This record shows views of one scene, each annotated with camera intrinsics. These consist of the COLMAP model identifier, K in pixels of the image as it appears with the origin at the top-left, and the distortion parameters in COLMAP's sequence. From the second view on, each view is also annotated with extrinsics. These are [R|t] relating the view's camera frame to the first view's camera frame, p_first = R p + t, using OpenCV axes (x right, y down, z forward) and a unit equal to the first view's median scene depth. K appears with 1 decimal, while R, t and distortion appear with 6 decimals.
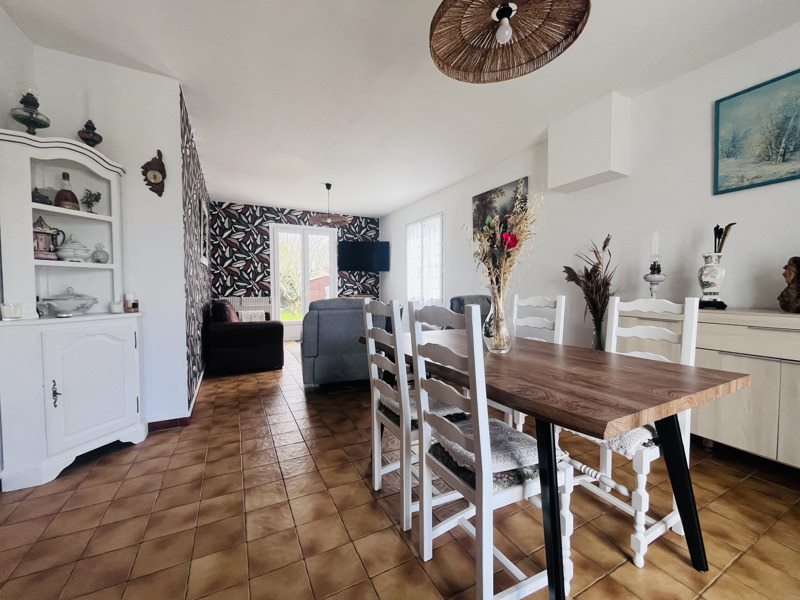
lens RADIAL K [[328.1, 0, 396.6], [0, 328.1, 300.5], [0, 0, 1]] dist [-0.002569, -0.000736]
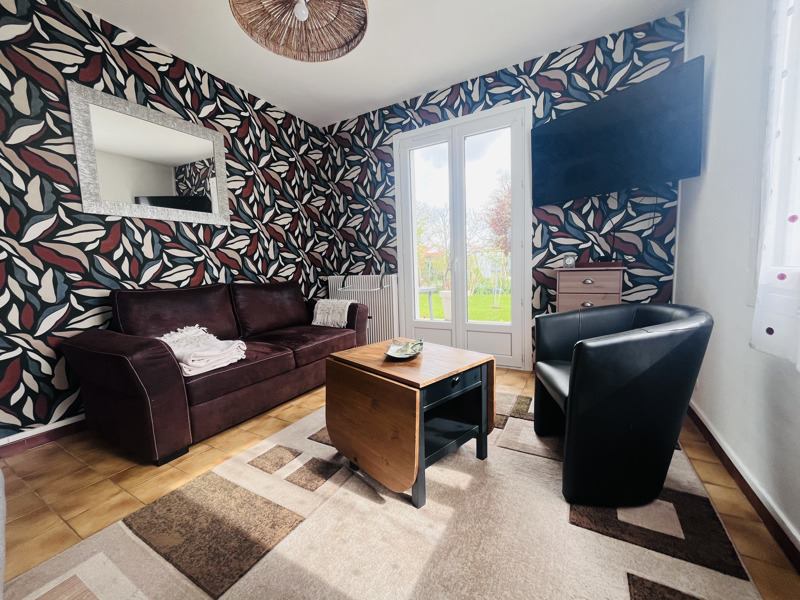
lens RADIAL K [[328.1, 0, 397.2], [0, 328.1, 299.2], [0, 0, 1]] dist [-0.002569, -0.000736]
pose [[0.542632, 0.064287, -0.837507, 0.089473], [0.009281, 0.996547, 0.082508, -0.016334], [0.839919, -0.052544, 0.540162, 0.773144]]
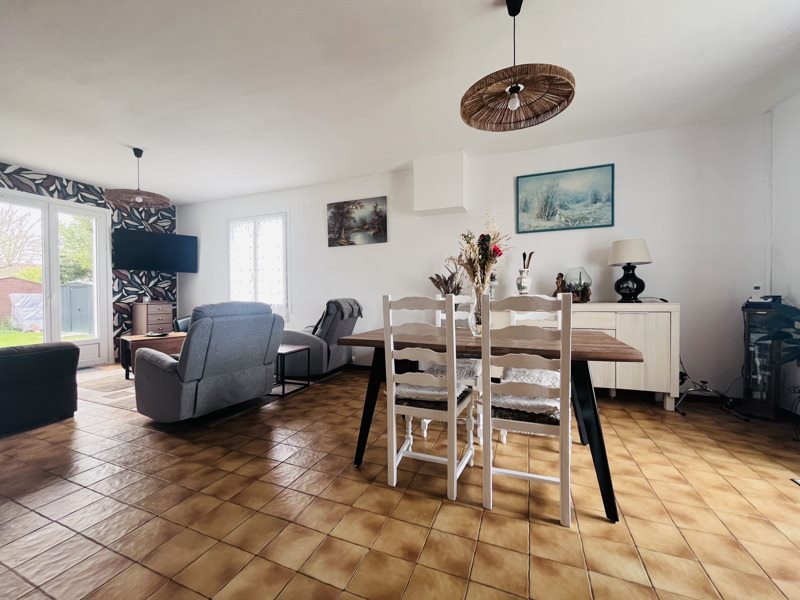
lens RADIAL K [[328.1, 0, 400.9], [0, 328.1, 299.7], [0, 0, 1]] dist [-0.002569, -0.000736]
pose [[0.749643, -0.011331, 0.661746, -0.218895], [0.028892, 0.999461, -0.015615, 0.006692], [-0.661212, 0.030825, 0.749566, 0.065558]]
